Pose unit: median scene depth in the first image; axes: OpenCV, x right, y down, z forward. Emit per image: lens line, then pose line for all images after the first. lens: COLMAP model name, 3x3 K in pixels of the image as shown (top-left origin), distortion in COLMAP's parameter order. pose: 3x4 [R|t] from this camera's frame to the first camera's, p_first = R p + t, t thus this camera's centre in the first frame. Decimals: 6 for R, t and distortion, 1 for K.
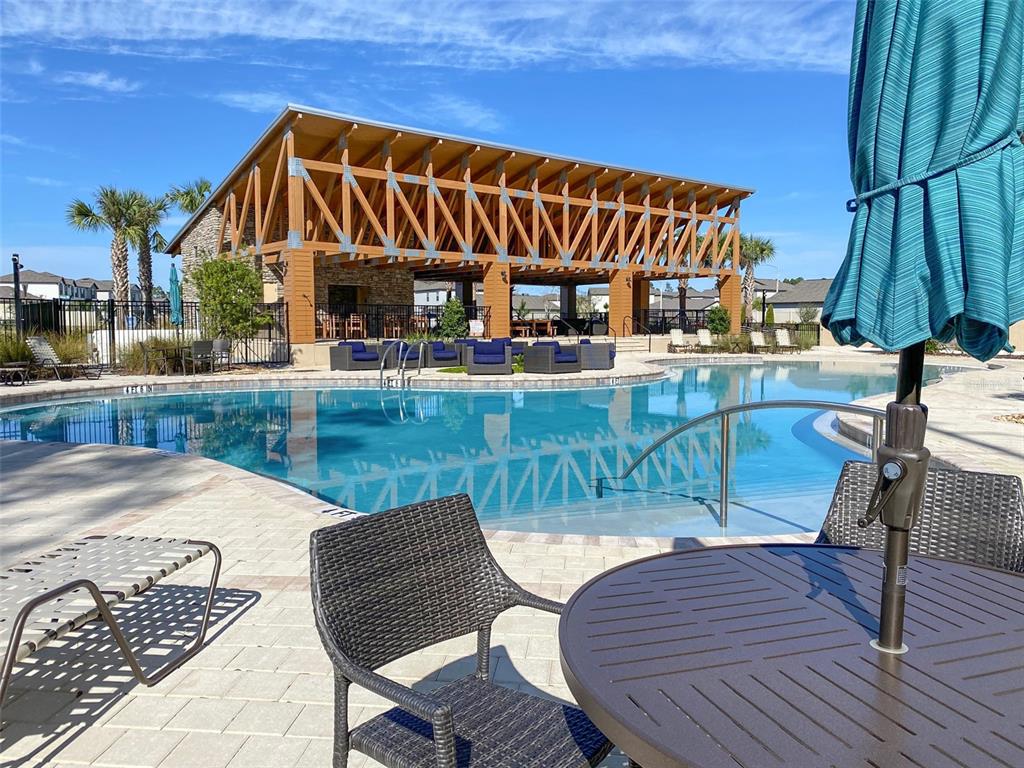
lens RADIAL K [[771.5, 0, 514.7], [0, 771.5, 386.2], [0, 0, 1]] dist [0.017104, -0.012515]
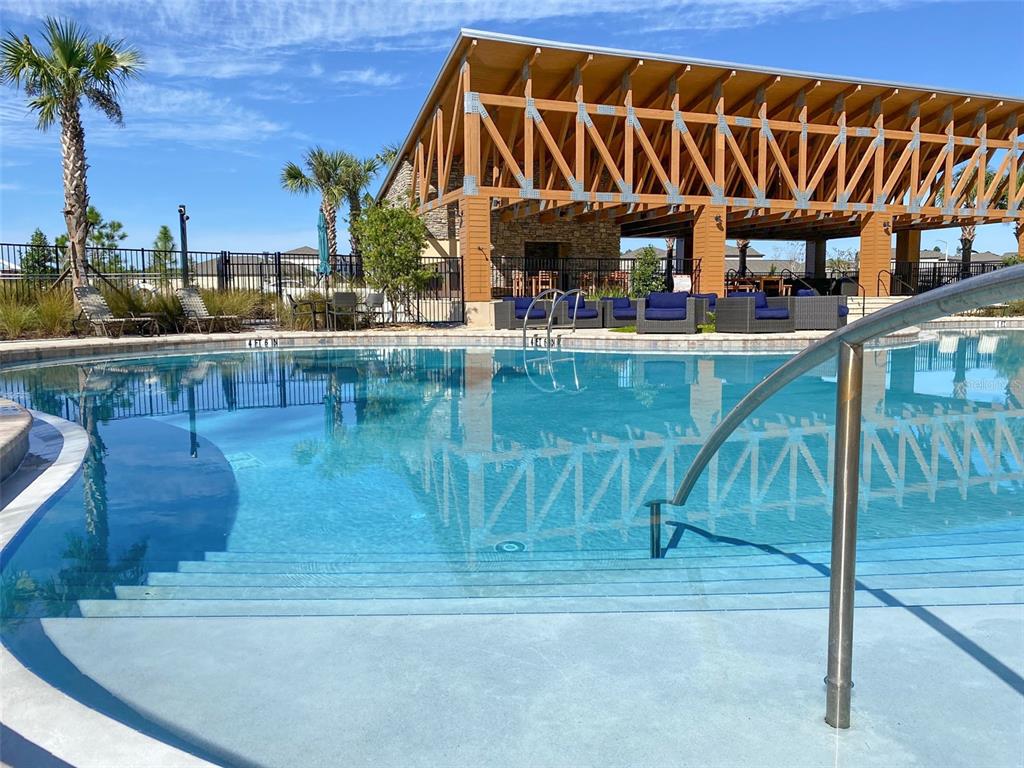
lens RADIAL K [[771.5, 0, 506.8], [0, 771.5, 385.4], [0, 0, 1]] dist [0.017104, -0.012515]
pose [[0.949043, 0.024580, -0.314187, 0.032479], [-0.015410, 0.999381, 0.031638, 0.010476], [0.314770, -0.025184, 0.948834, 0.116822]]
